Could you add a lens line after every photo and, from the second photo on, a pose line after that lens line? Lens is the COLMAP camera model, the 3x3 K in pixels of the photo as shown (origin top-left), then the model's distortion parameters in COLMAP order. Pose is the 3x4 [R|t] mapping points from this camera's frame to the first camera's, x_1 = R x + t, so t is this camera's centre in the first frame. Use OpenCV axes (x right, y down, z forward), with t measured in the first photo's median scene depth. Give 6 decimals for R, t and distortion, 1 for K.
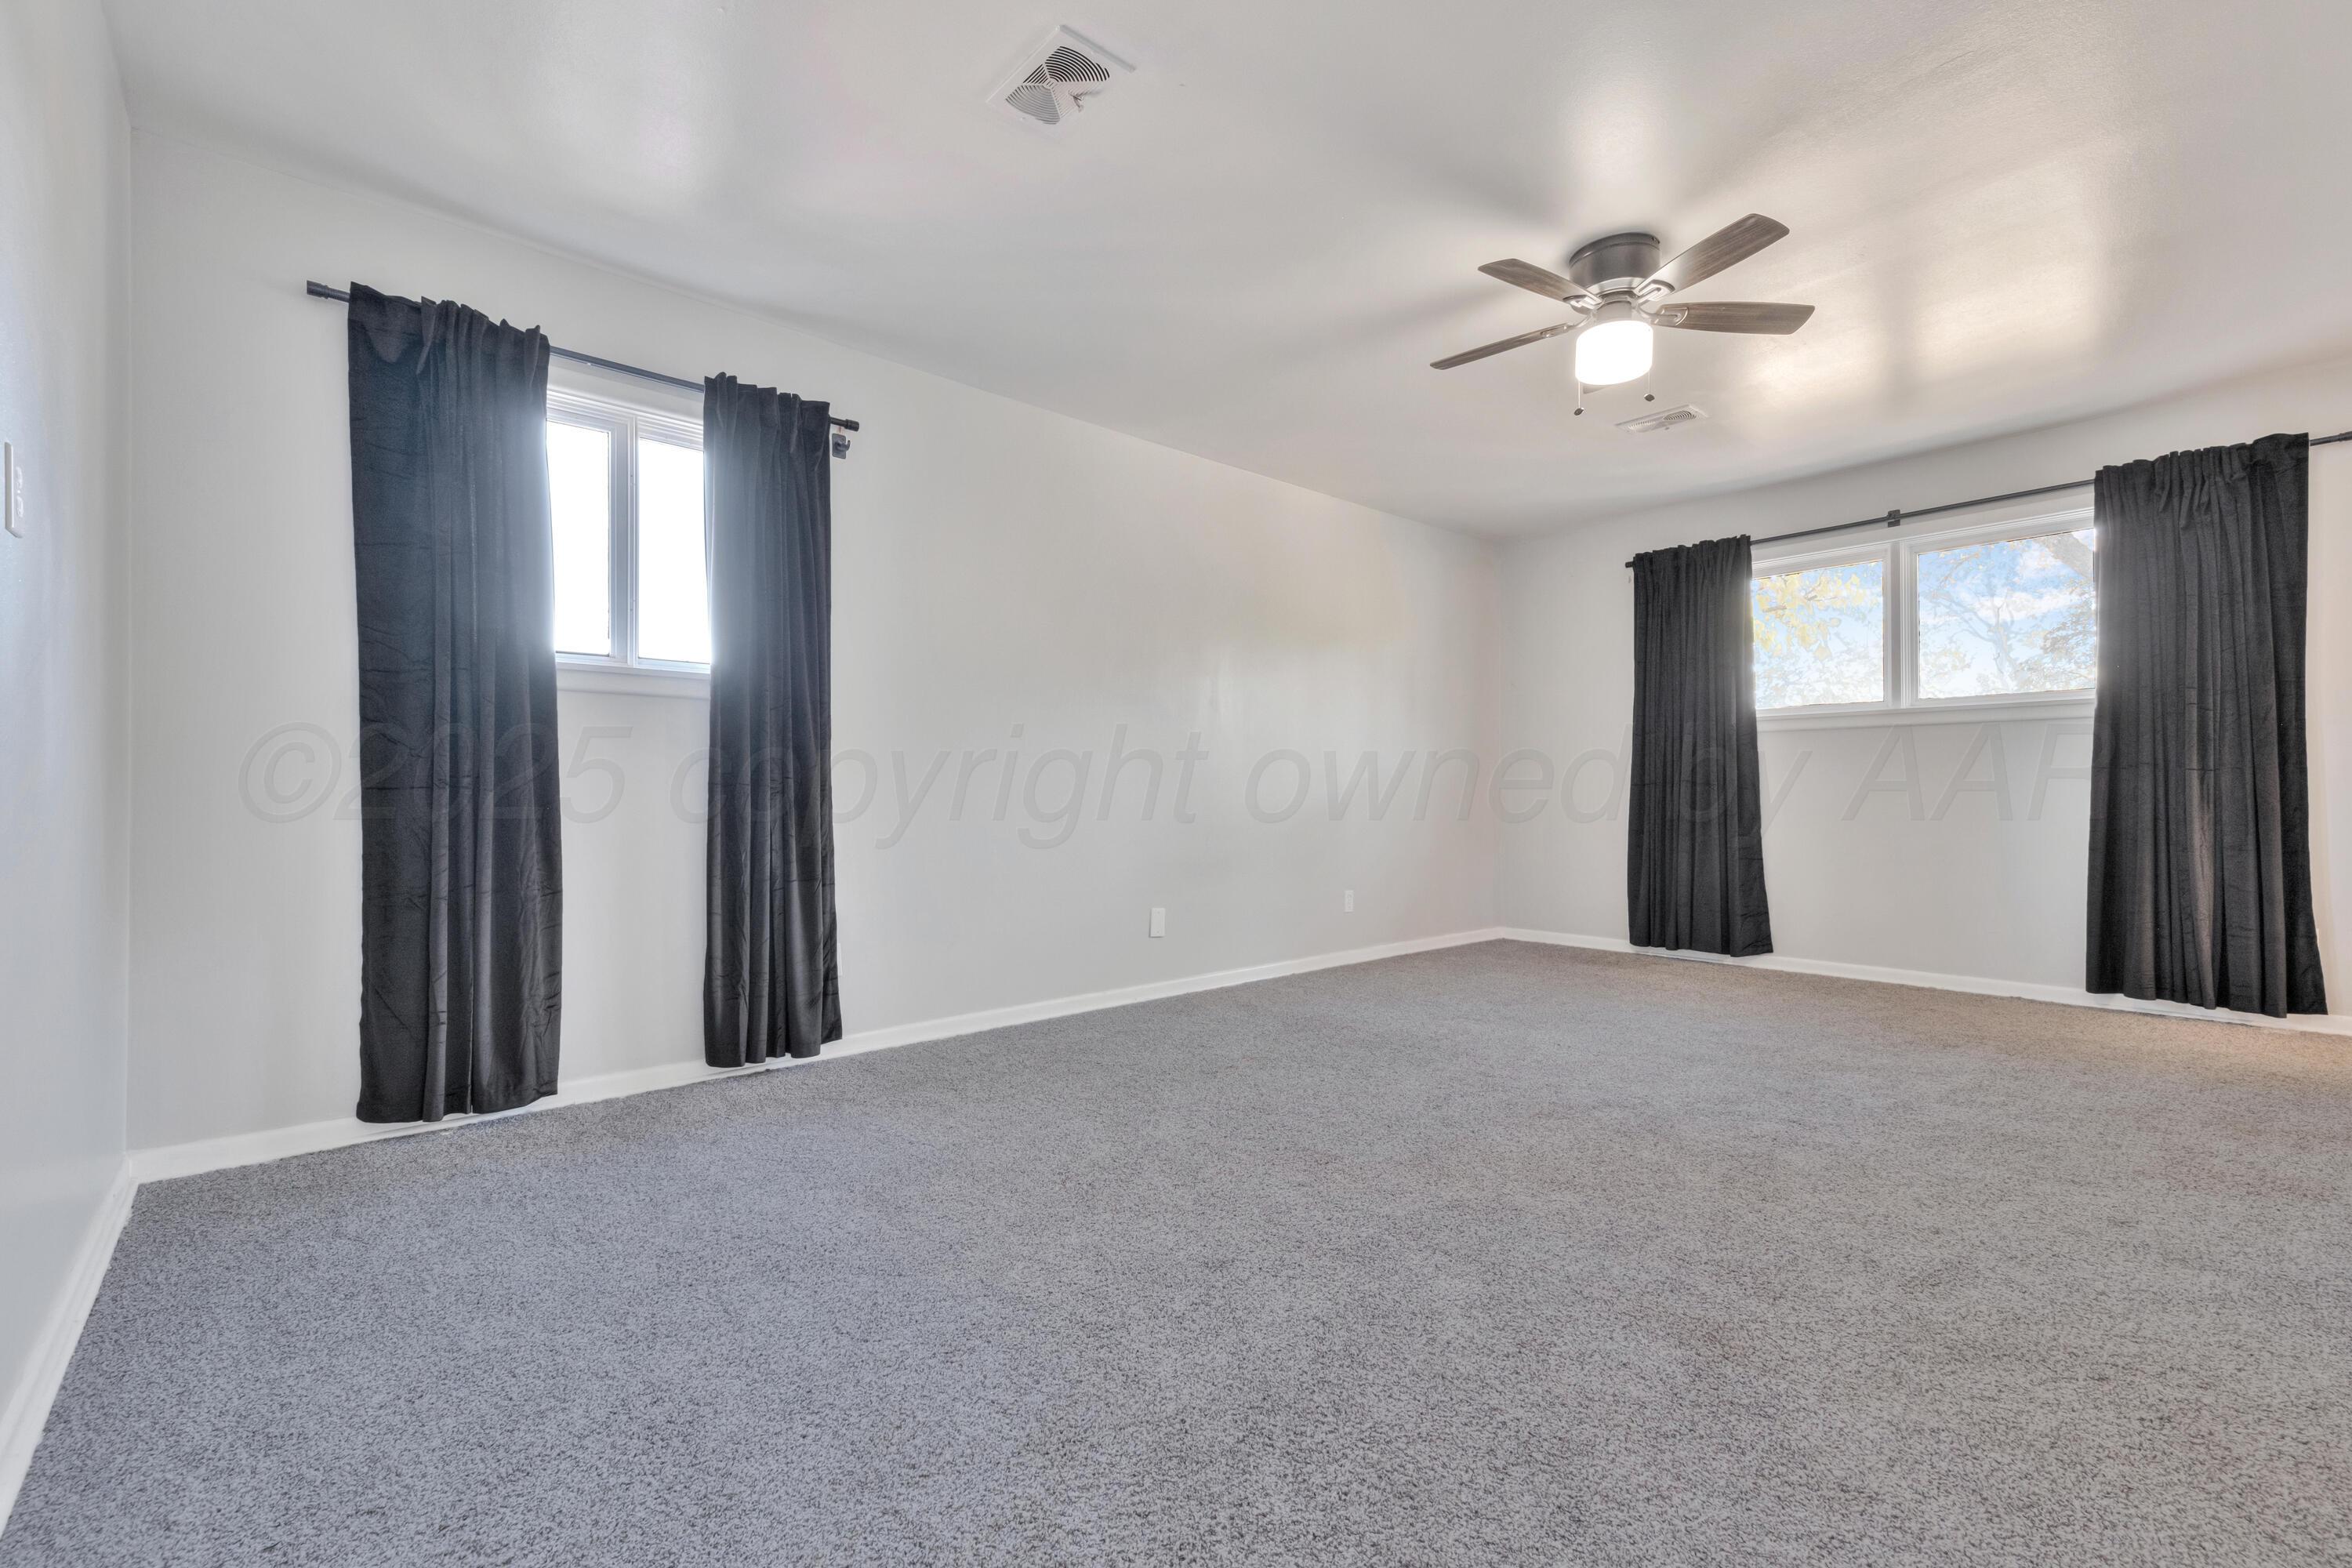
lens RADIAL K [[1009.8, 0, 1172.0], [0, 1009.8, 788.6], [0, 0, 1]] dist [0.019536, -0.000734]
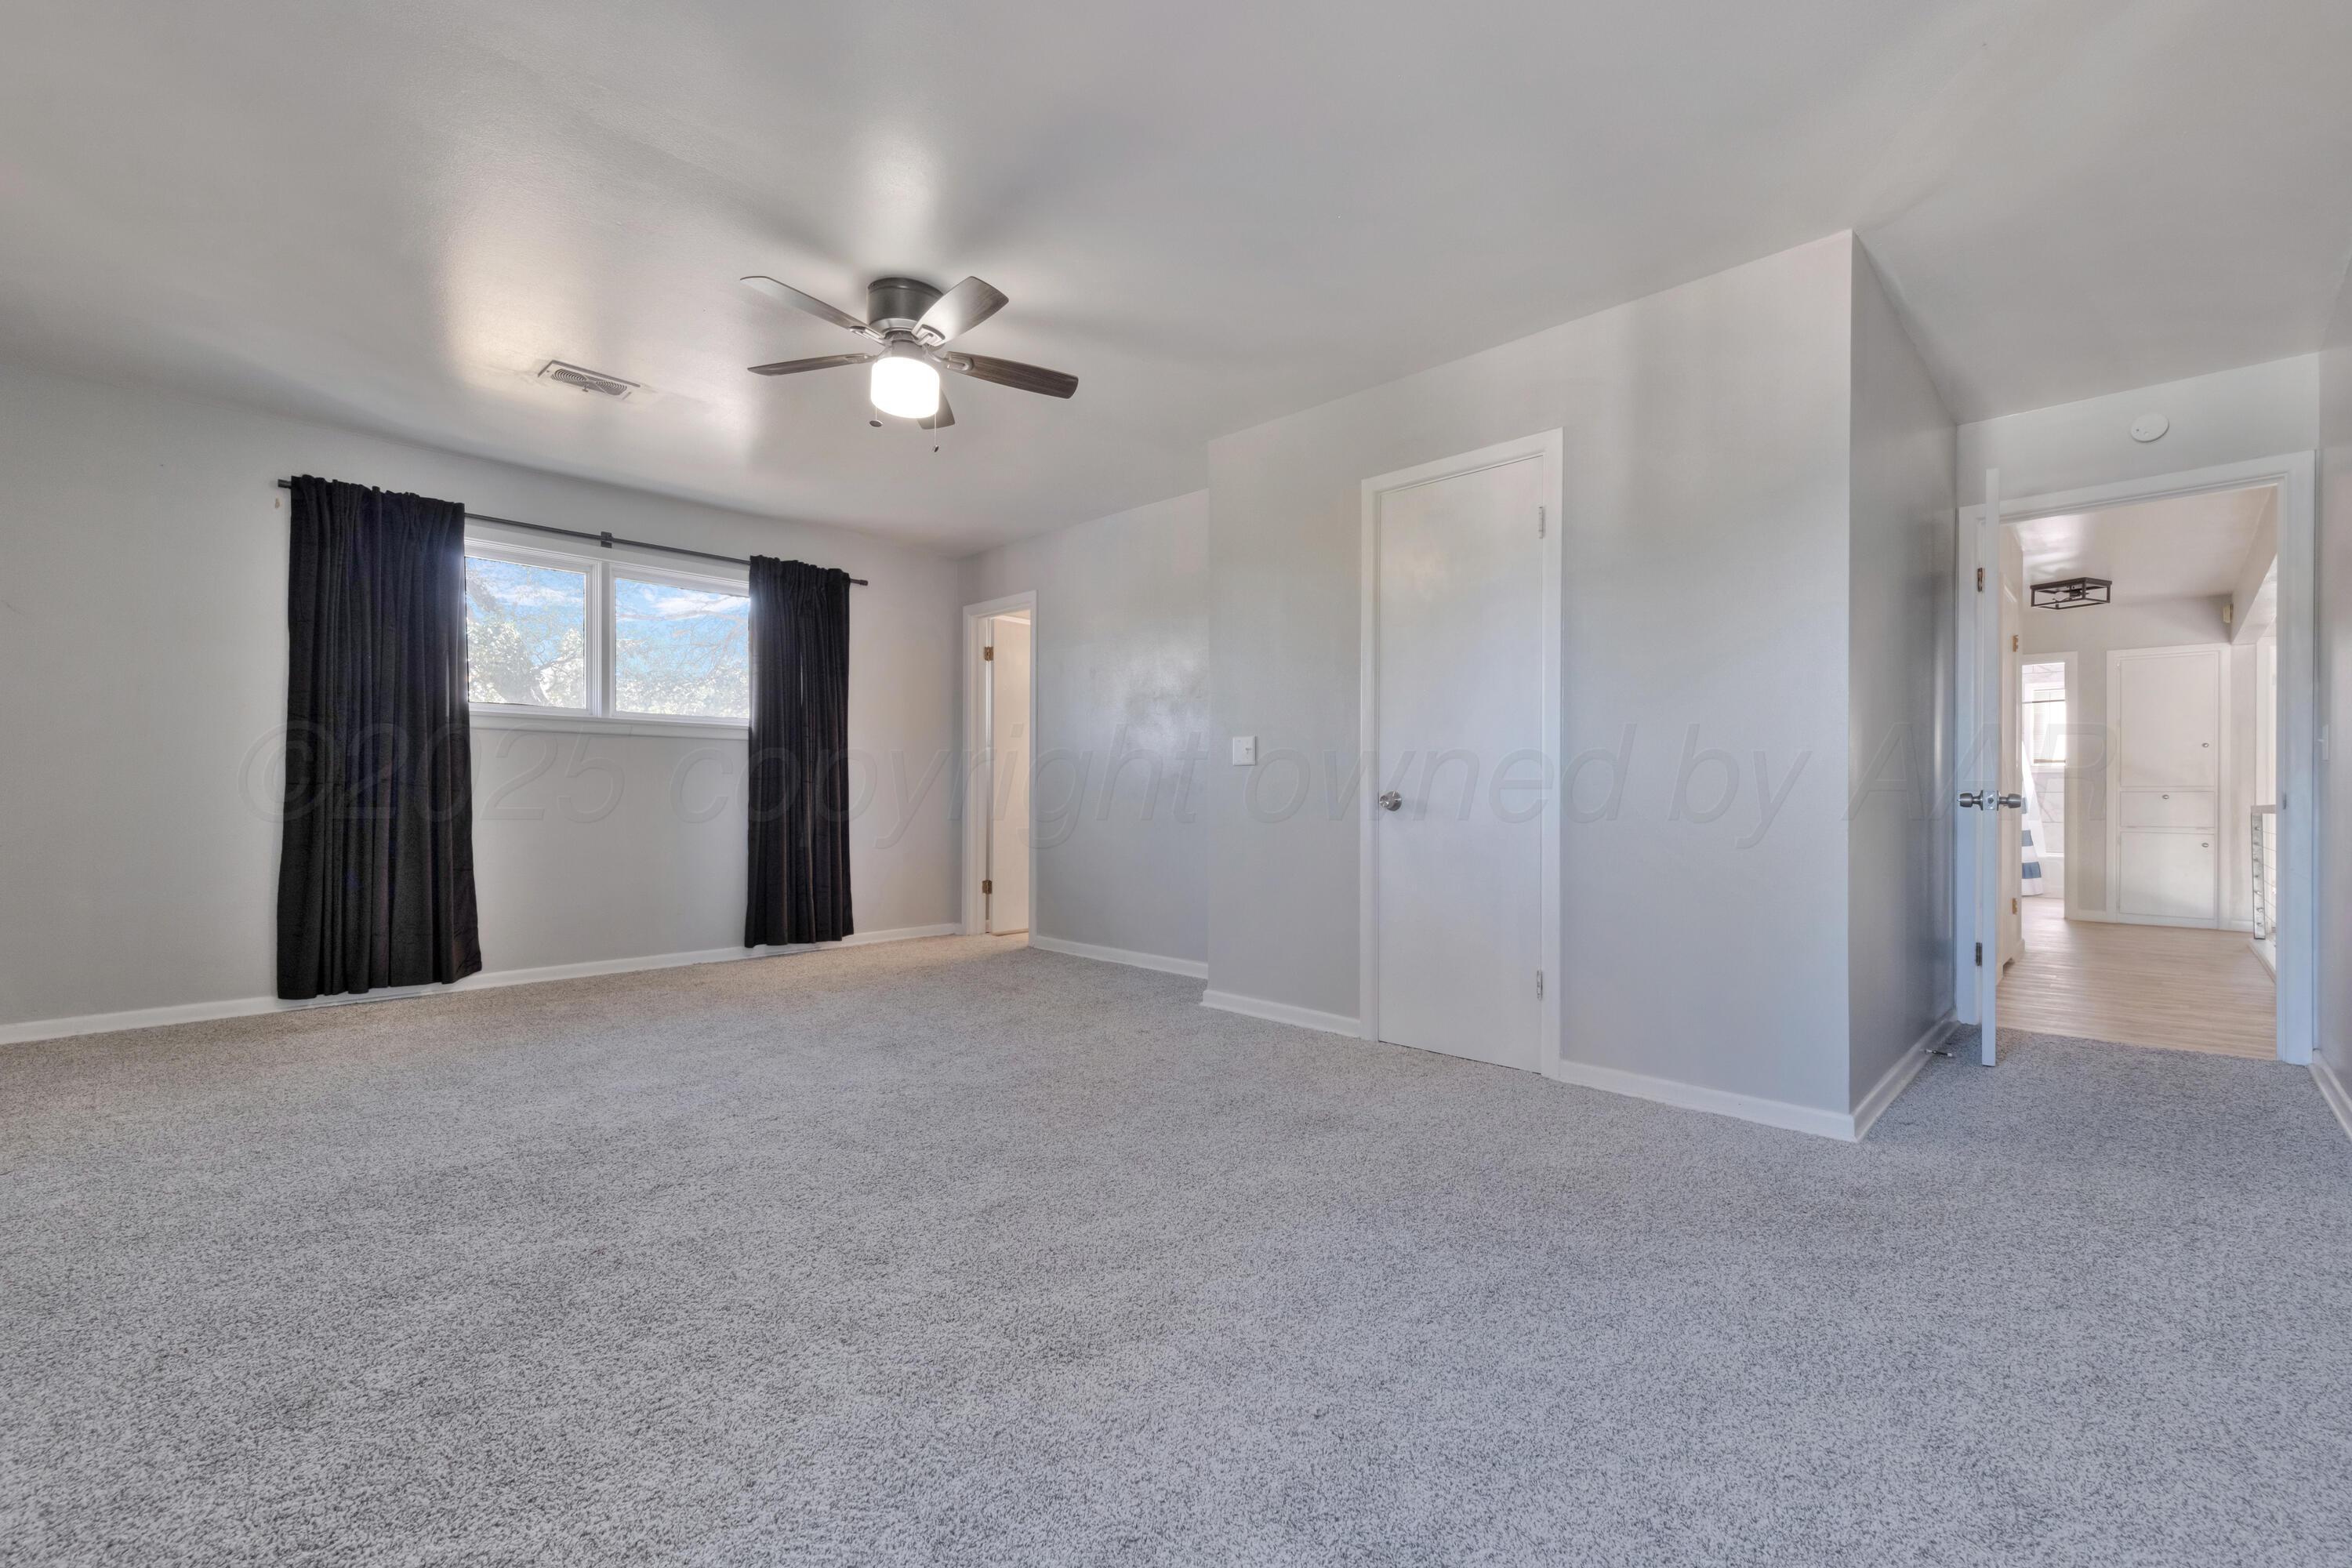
lens RADIAL K [[1009.8, 0, 1172.6], [0, 1009.8, 789.7], [0, 0, 1]] dist [0.019536, -0.000734]
pose [[-0.091103, 0.007767, 0.995811, -0.399152], [-0.010870, 0.999902, -0.008793, 0.000262], [-0.995782, -0.011626, -0.091009, 0.490650]]
